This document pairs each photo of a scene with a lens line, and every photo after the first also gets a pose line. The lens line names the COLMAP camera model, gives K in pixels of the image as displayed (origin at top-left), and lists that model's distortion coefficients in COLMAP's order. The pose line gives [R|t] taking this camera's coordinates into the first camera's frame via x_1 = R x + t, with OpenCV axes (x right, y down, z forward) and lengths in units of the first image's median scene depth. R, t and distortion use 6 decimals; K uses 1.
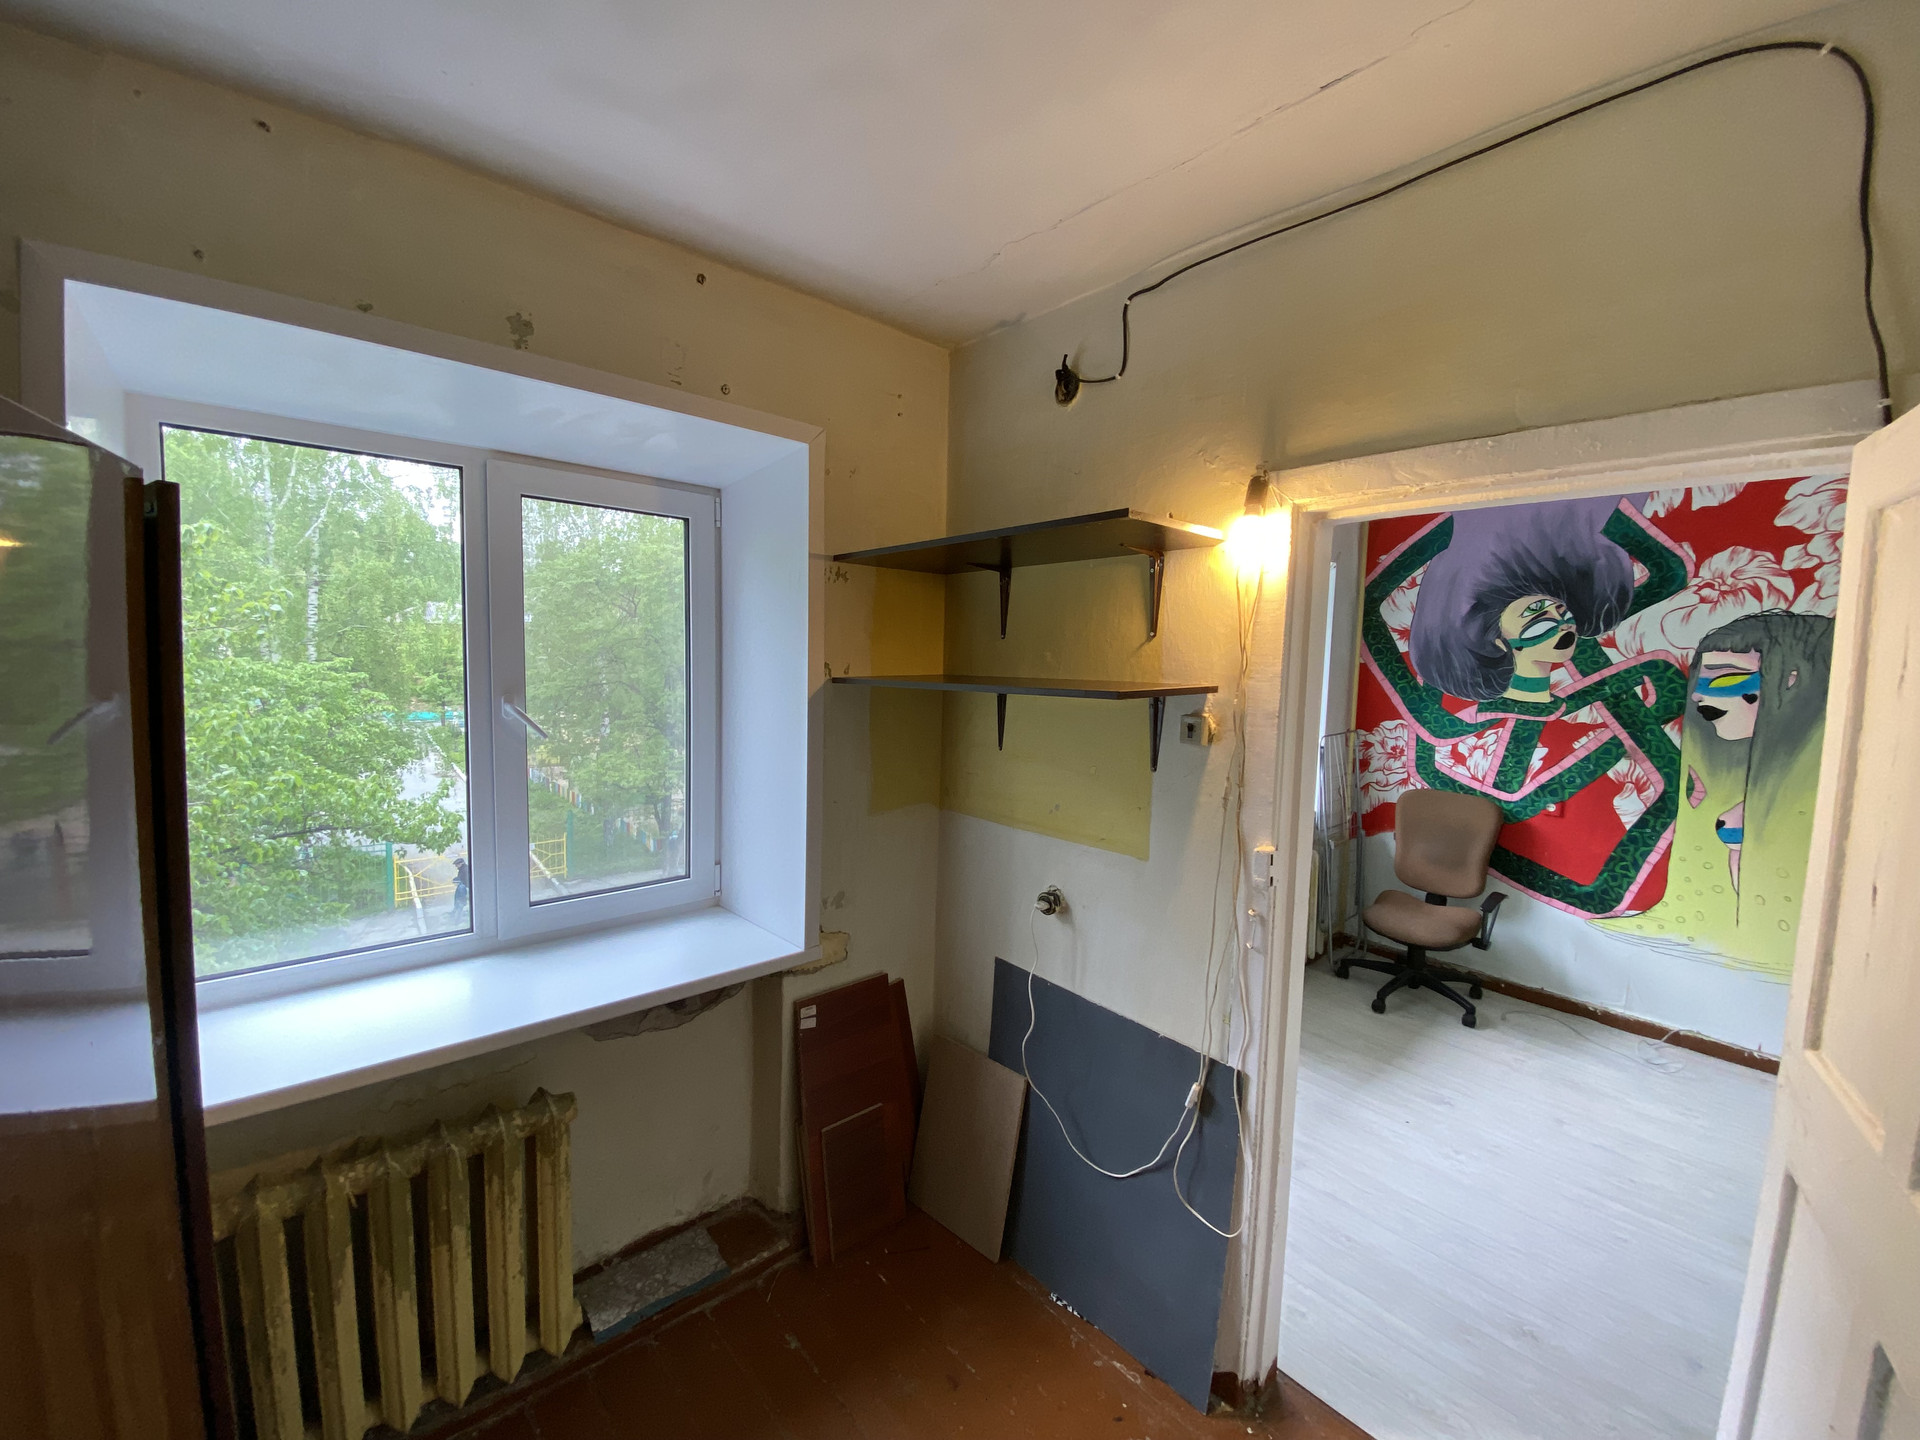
lens RADIAL K [[779.9, 0, 950.0], [0, 779.9, 721.1], [0, 0, 1]] dist [0.007376, -0.013128]
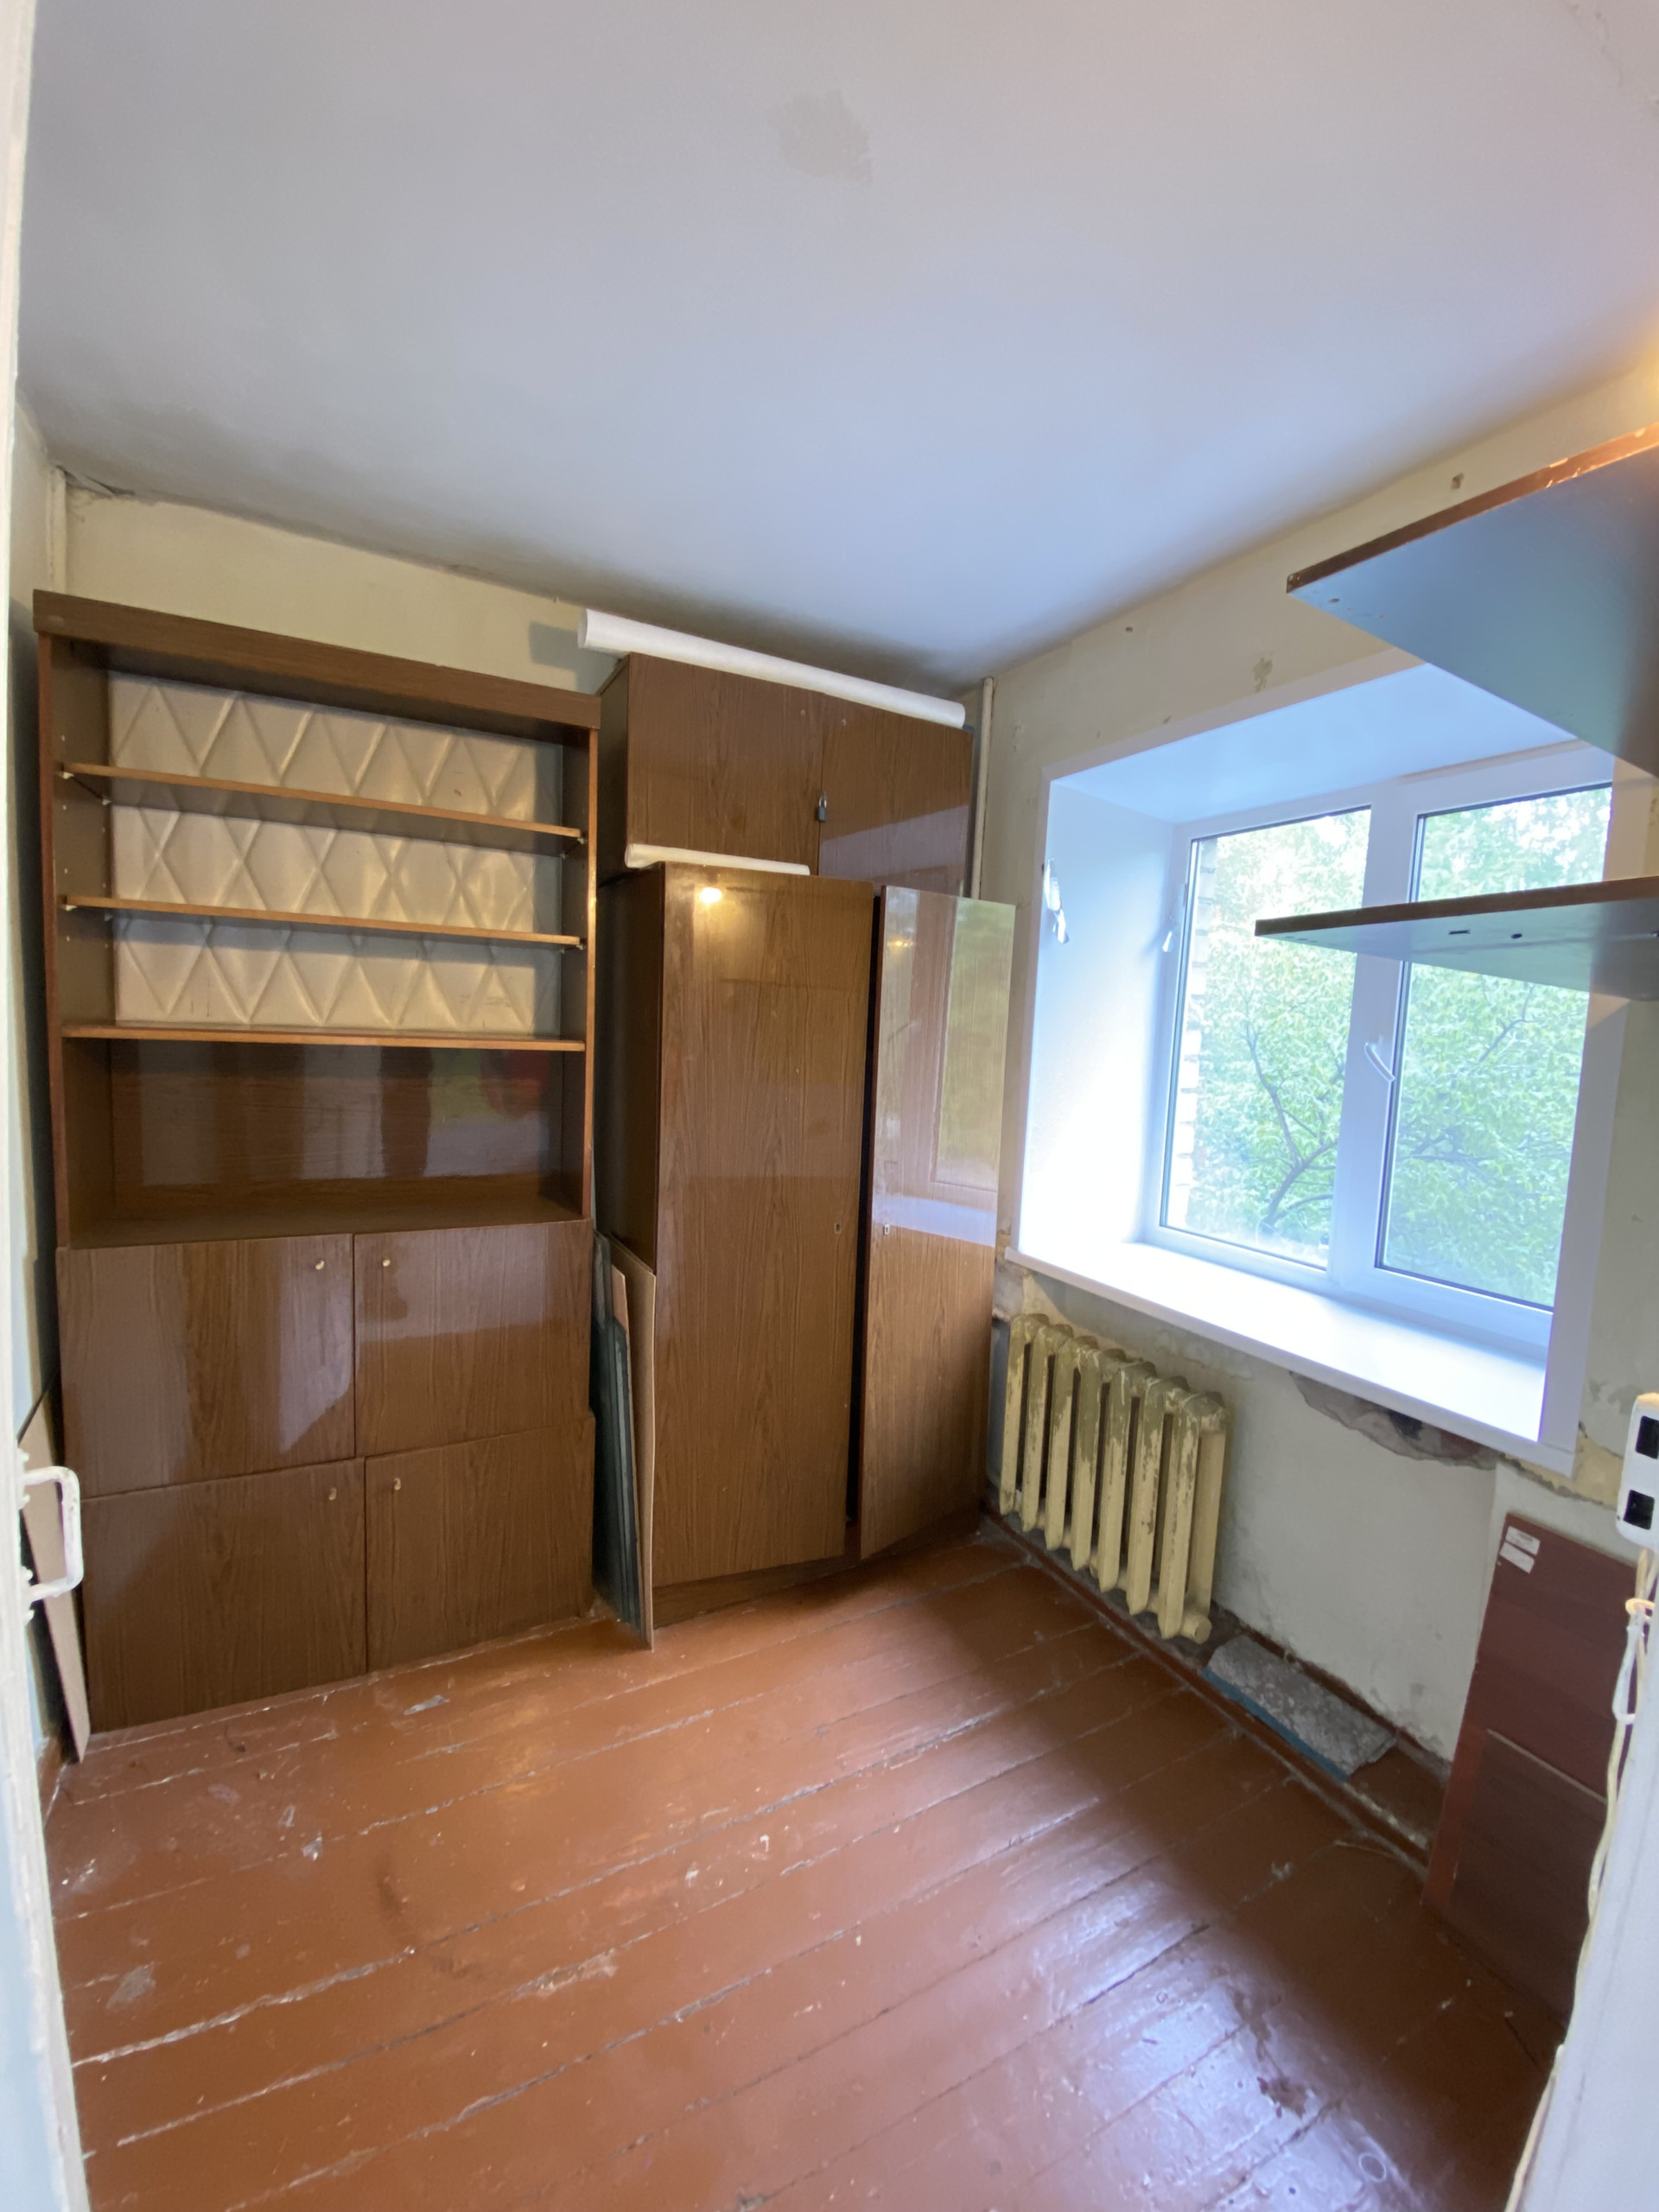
lens RADIAL K [[898.5, 0, 834.7], [0, 898.5, 1115.1], [0, 0, 1]] dist [0.007376, -0.013128]
pose [[-0.215126, 0.058860, -0.974811, 0.364622], [-0.130793, 0.987453, 0.088487, 0.029994], [0.967788, 0.146535, -0.204729, 0.345206]]
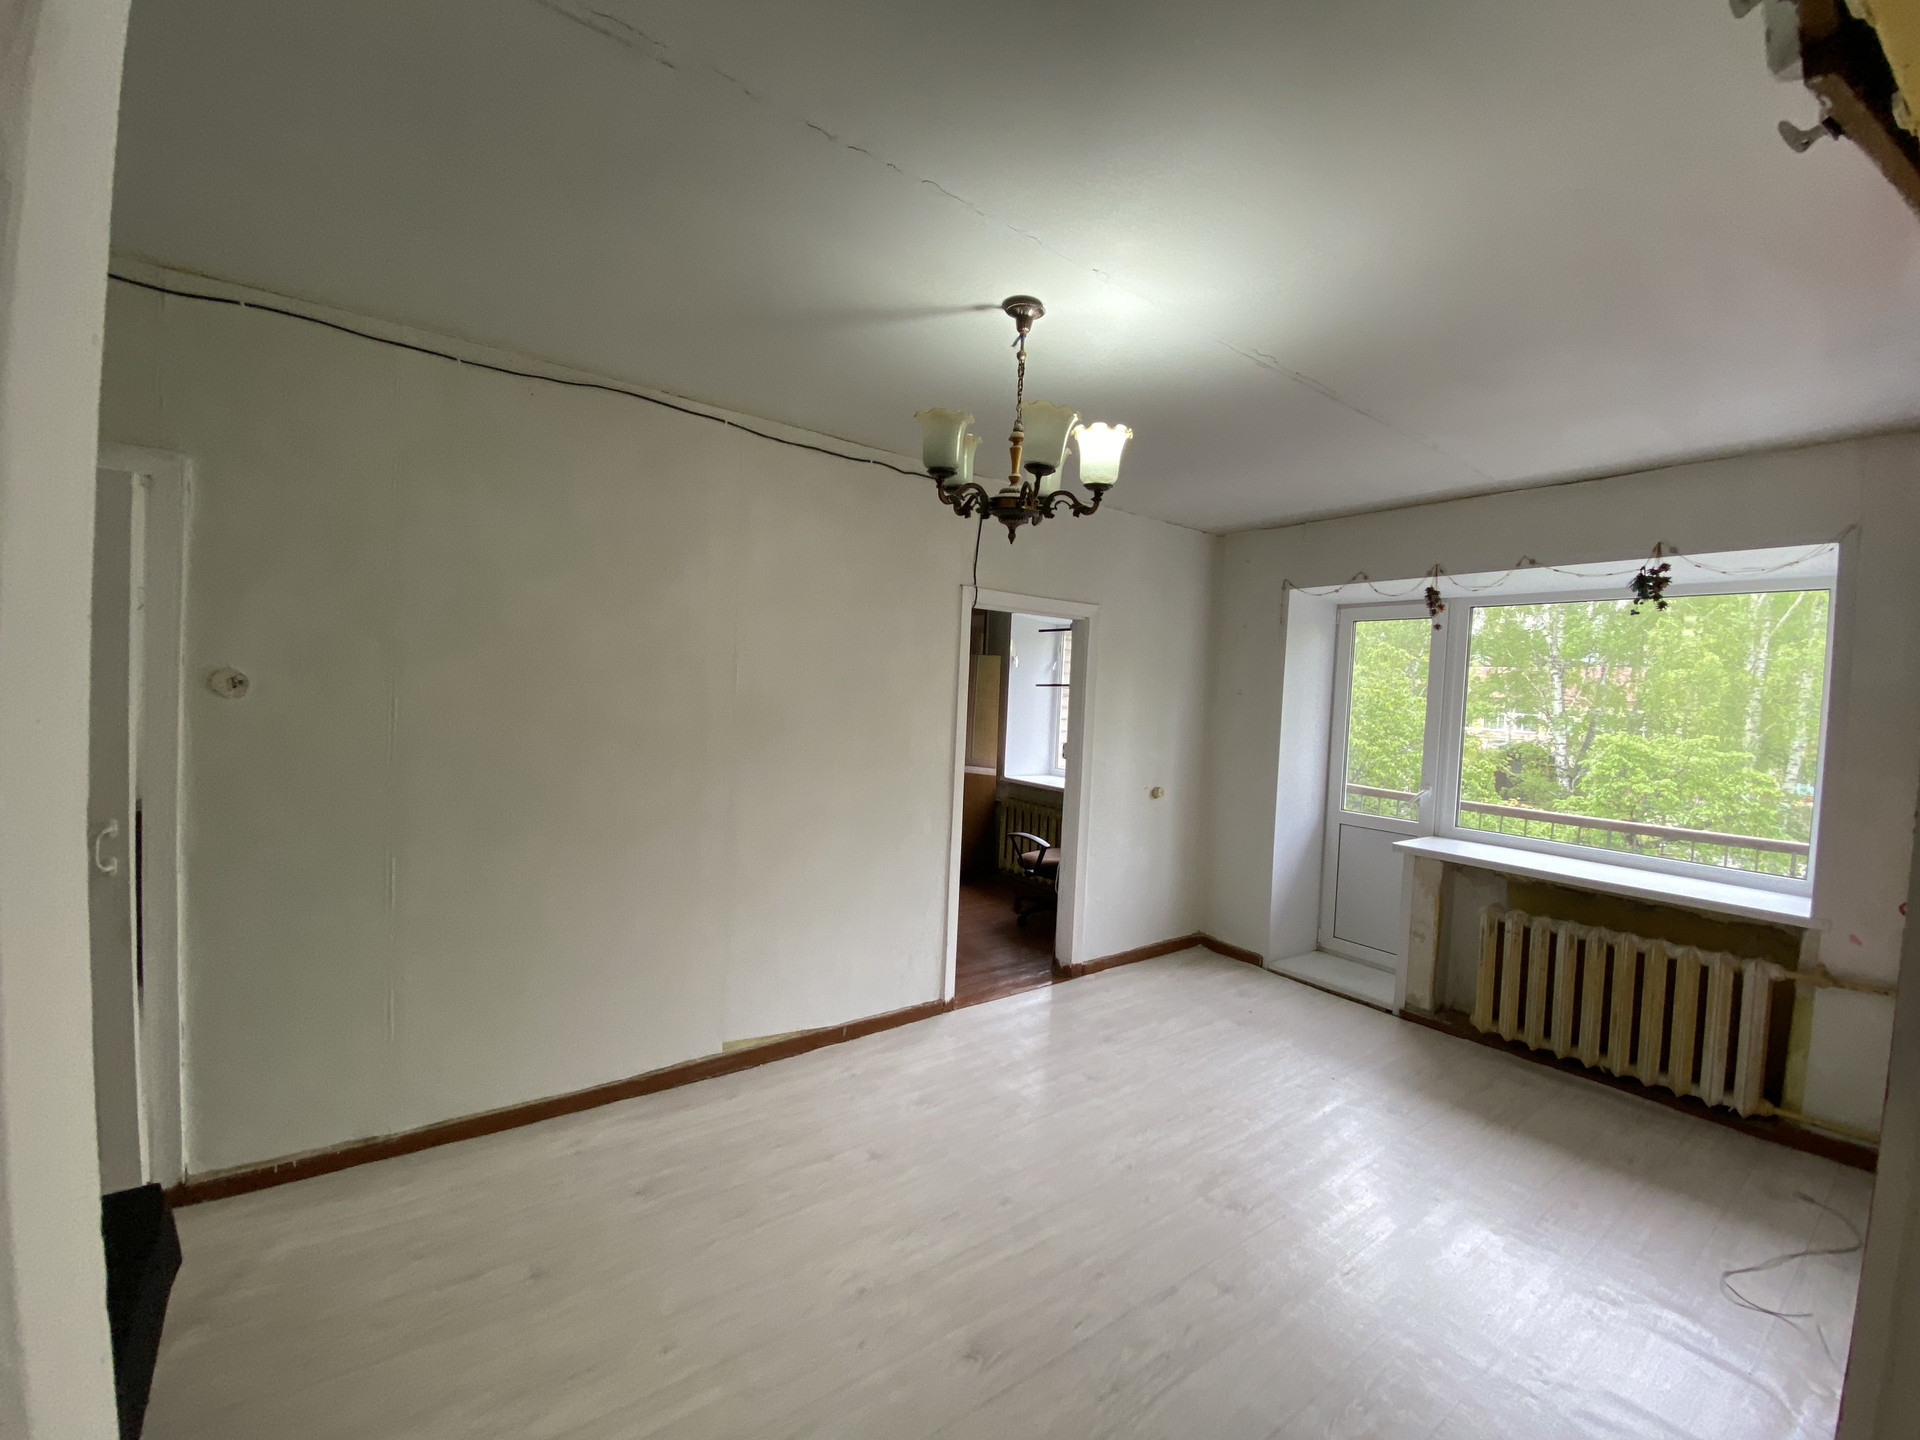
lens RADIAL K [[779.9, 0, 965.0], [0, 779.9, 722.1], [0, 0, 1]] dist [0.007376, -0.013128]
pose [[-0.079841, 0.009736, -0.996760, 1.391104], [-0.126211, 0.991806, 0.019798, 0.031800], [0.988785, 0.127383, -0.077958, 0.389512]]
